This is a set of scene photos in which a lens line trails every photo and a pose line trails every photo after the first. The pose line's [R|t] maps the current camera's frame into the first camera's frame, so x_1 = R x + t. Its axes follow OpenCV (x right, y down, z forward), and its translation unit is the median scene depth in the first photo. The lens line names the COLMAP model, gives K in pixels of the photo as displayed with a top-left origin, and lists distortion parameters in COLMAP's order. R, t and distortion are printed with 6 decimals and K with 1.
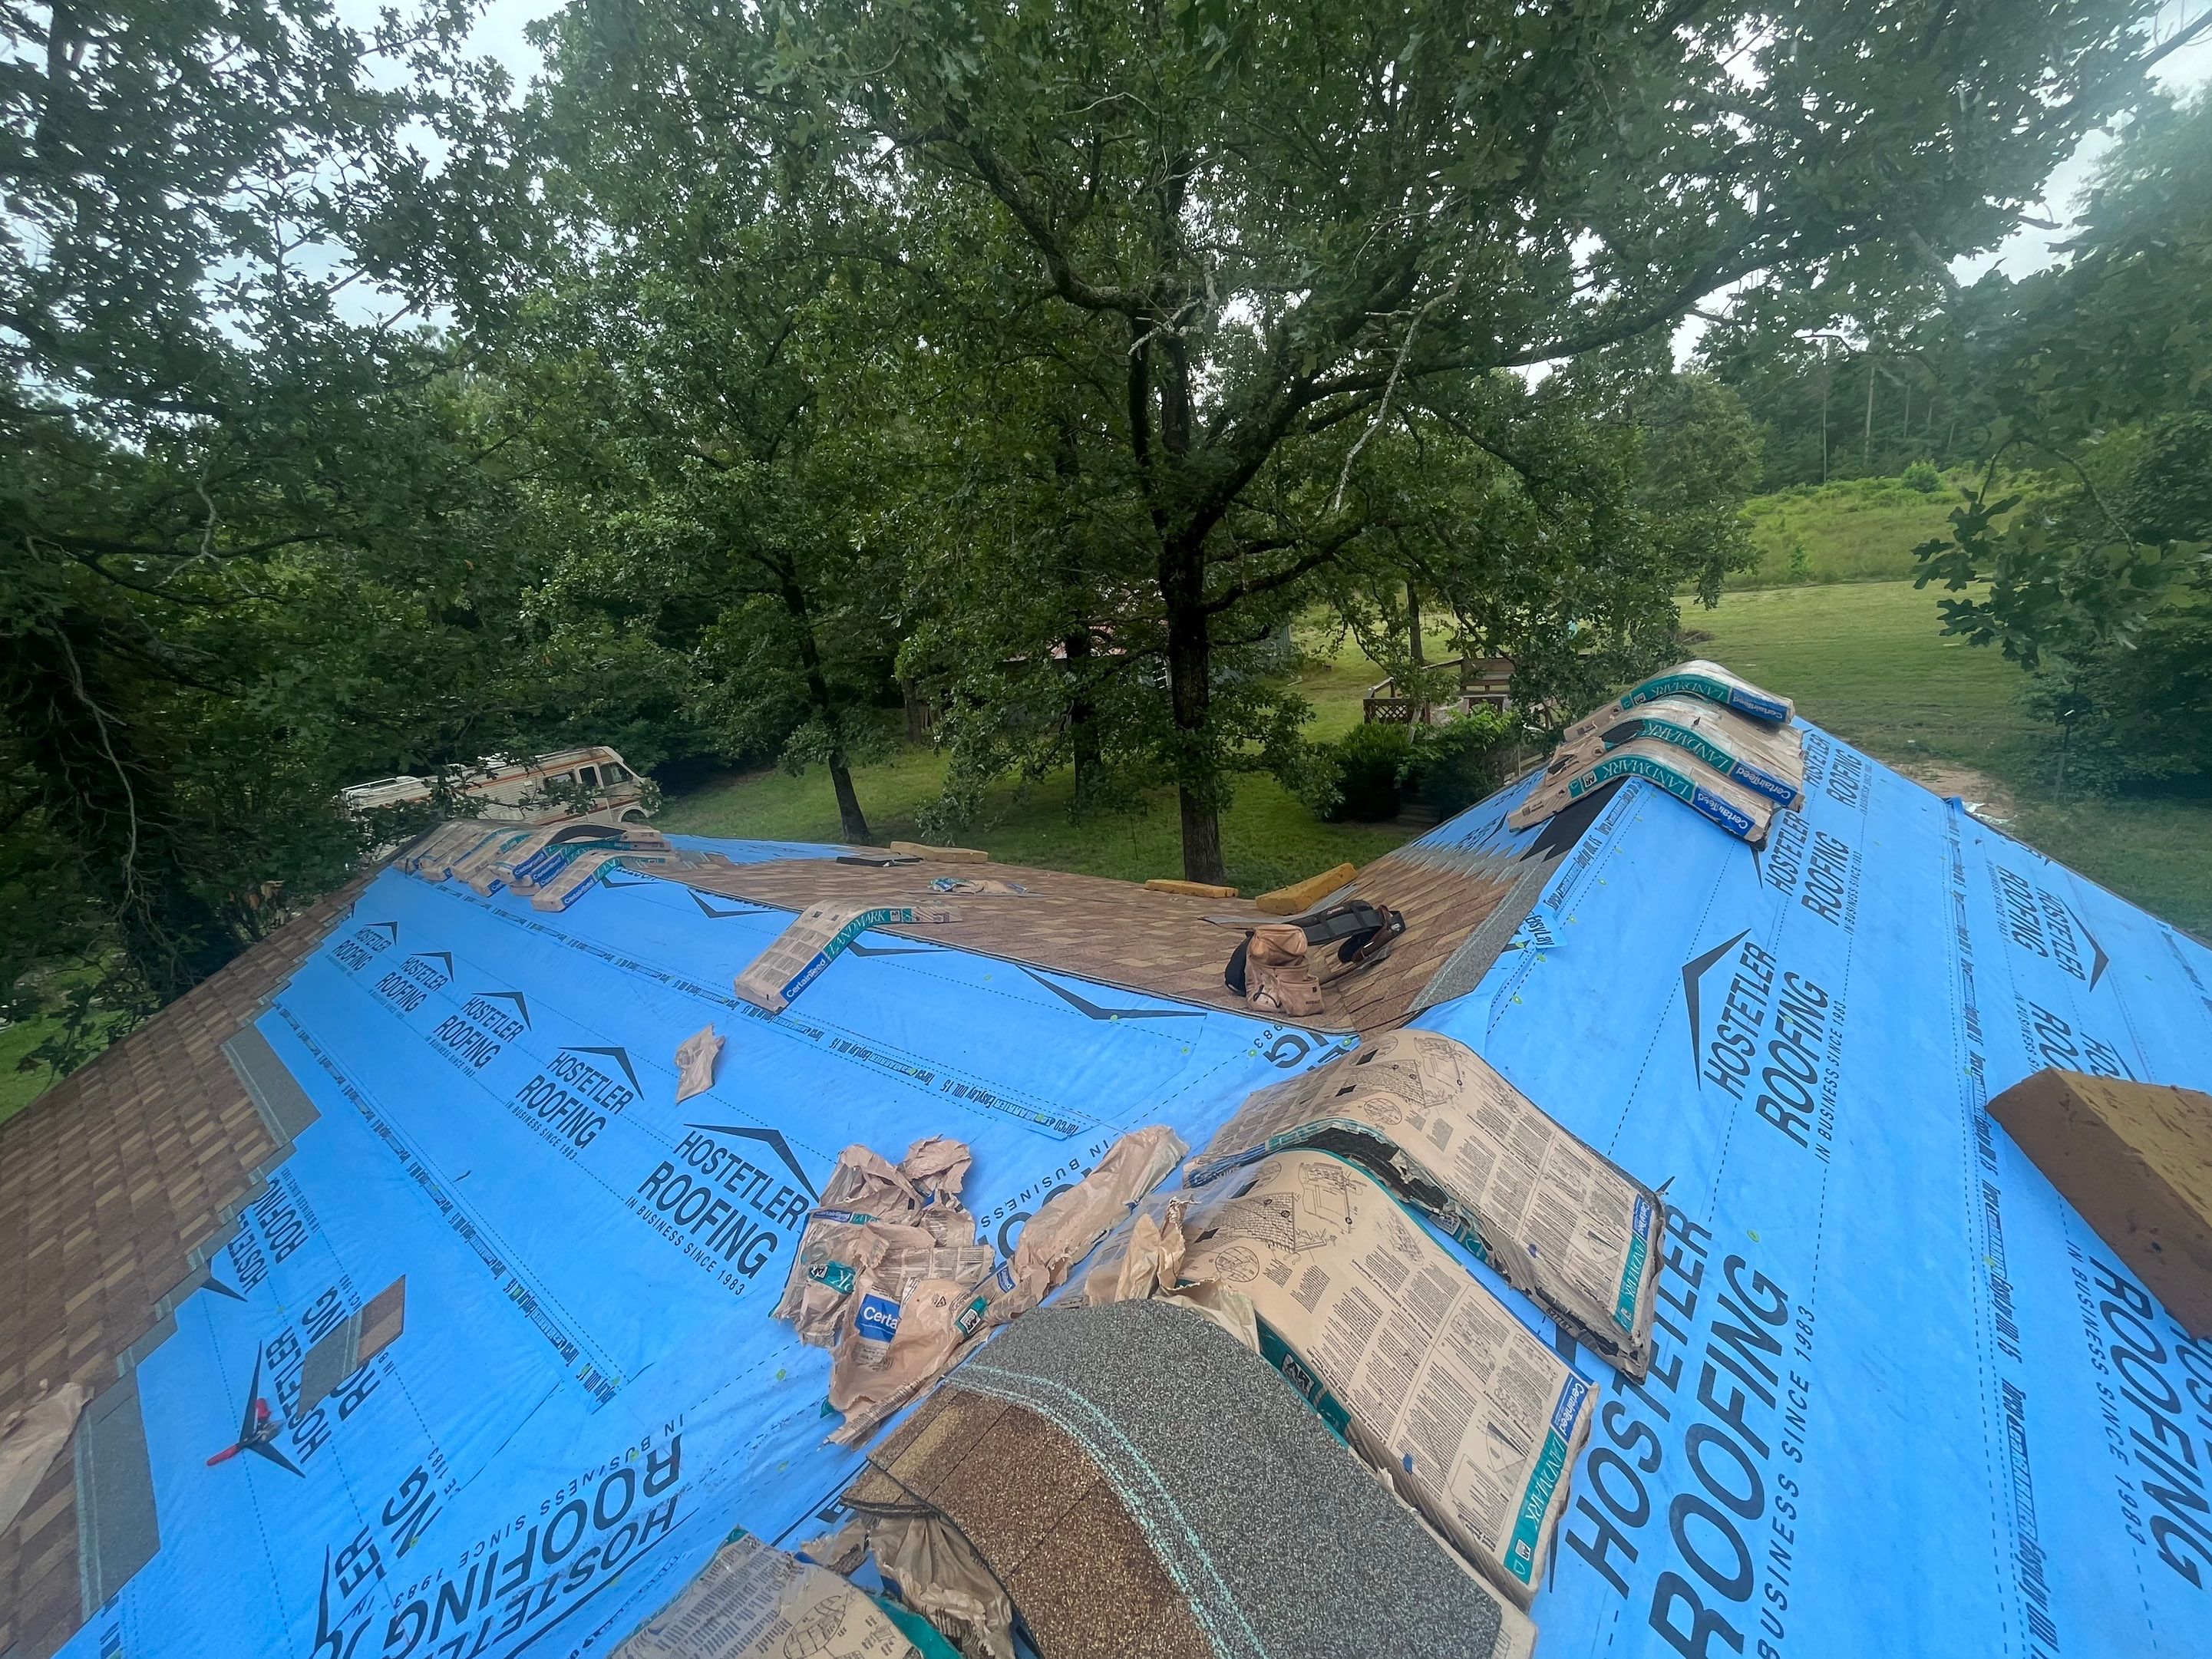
lens RADIAL K [[896.7, 0, 1109.4], [0, 896.7, 831.5], [0, 0, 1]] dist [-0.000269, -0.000235]
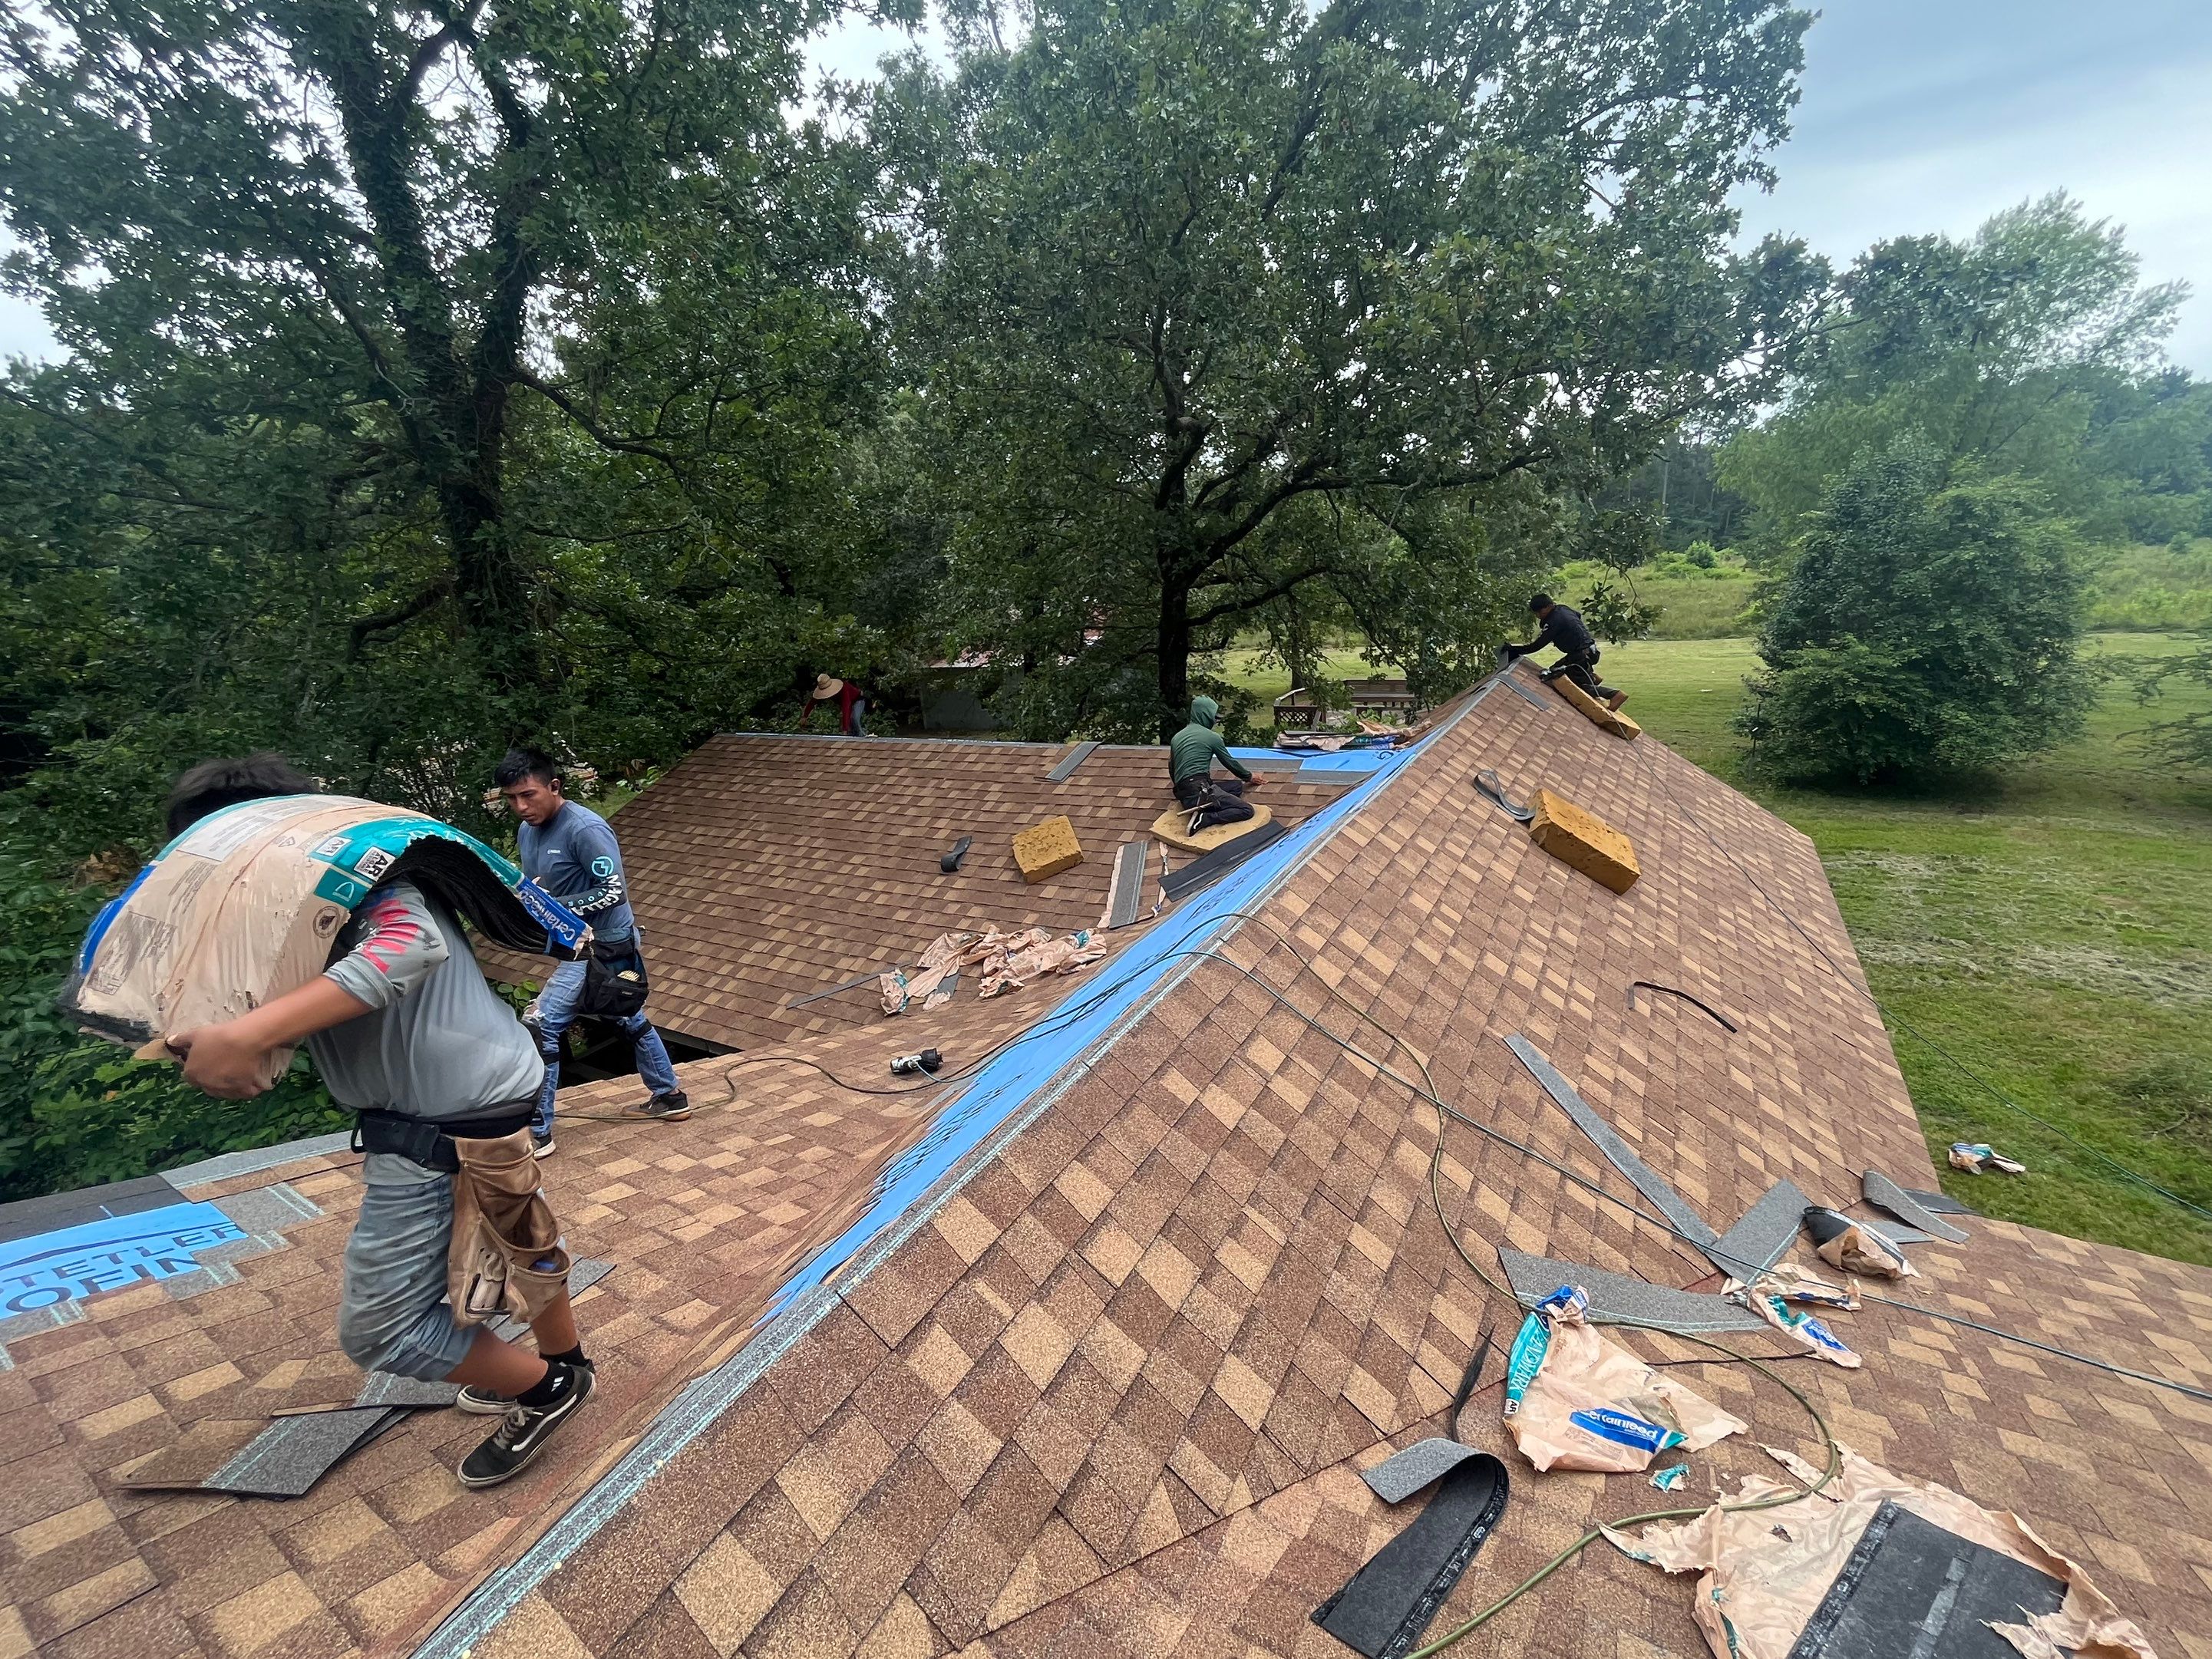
lens RADIAL K [[930.3, 0, 1112.8], [0, 930.3, 833.7], [0, 0, 1]] dist [0.001314, -0.003061]
pose [[0.986376, 0.023780, 0.162781, -0.134973], [-0.018952, 0.999335, -0.031147, 0.069846], [-0.163414, 0.027638, 0.986170, -0.213613]]
